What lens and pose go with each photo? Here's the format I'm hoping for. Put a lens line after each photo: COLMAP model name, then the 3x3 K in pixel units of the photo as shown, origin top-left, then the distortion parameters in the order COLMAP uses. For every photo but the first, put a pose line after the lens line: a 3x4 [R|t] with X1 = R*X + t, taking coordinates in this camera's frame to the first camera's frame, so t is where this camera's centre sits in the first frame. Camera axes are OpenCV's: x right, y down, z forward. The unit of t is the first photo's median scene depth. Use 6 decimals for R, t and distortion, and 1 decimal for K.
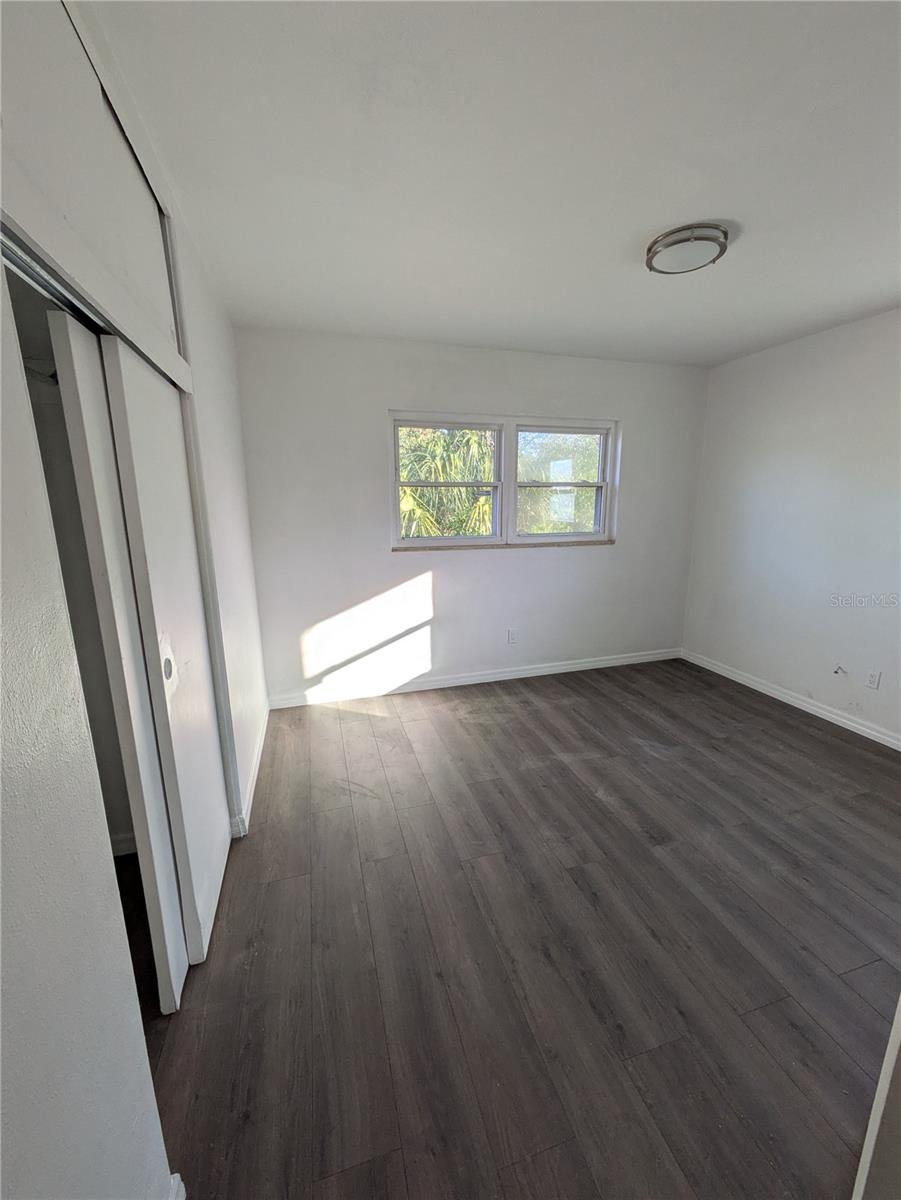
lens RADIAL K [[476.0, 0, 447.2], [0, 476.0, 603.3], [0, 0, 1]] dist [0.007957, 0.001765]
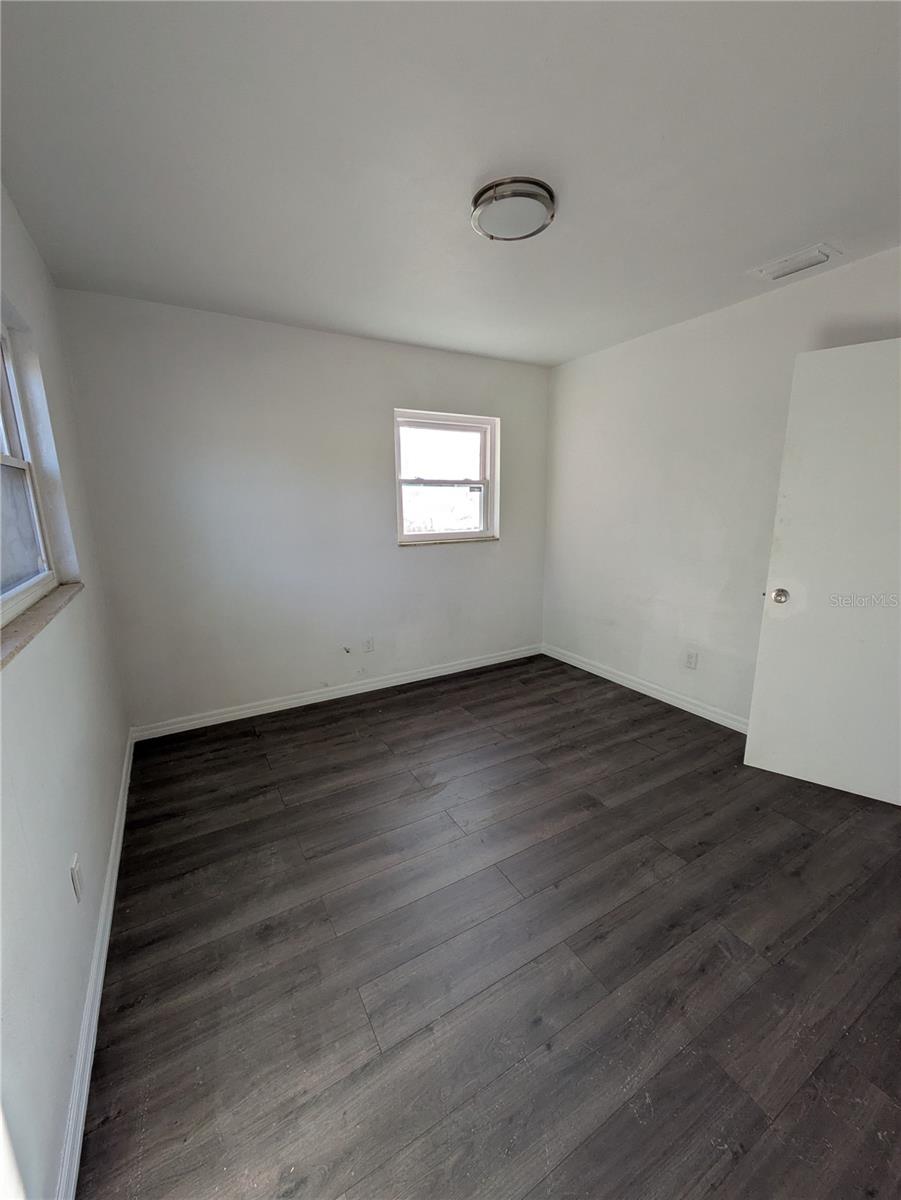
lens RADIAL K [[476.0, 0, 444.9], [0, 476.0, 600.5], [0, 0, 1]] dist [0.007957, 0.001765]
pose [[-0.241376, -0.195179, 0.950601, -0.284716], [0.217502, 0.943764, 0.249003, -0.195317], [-0.945743, 0.266861, -0.185350, 0.908798]]
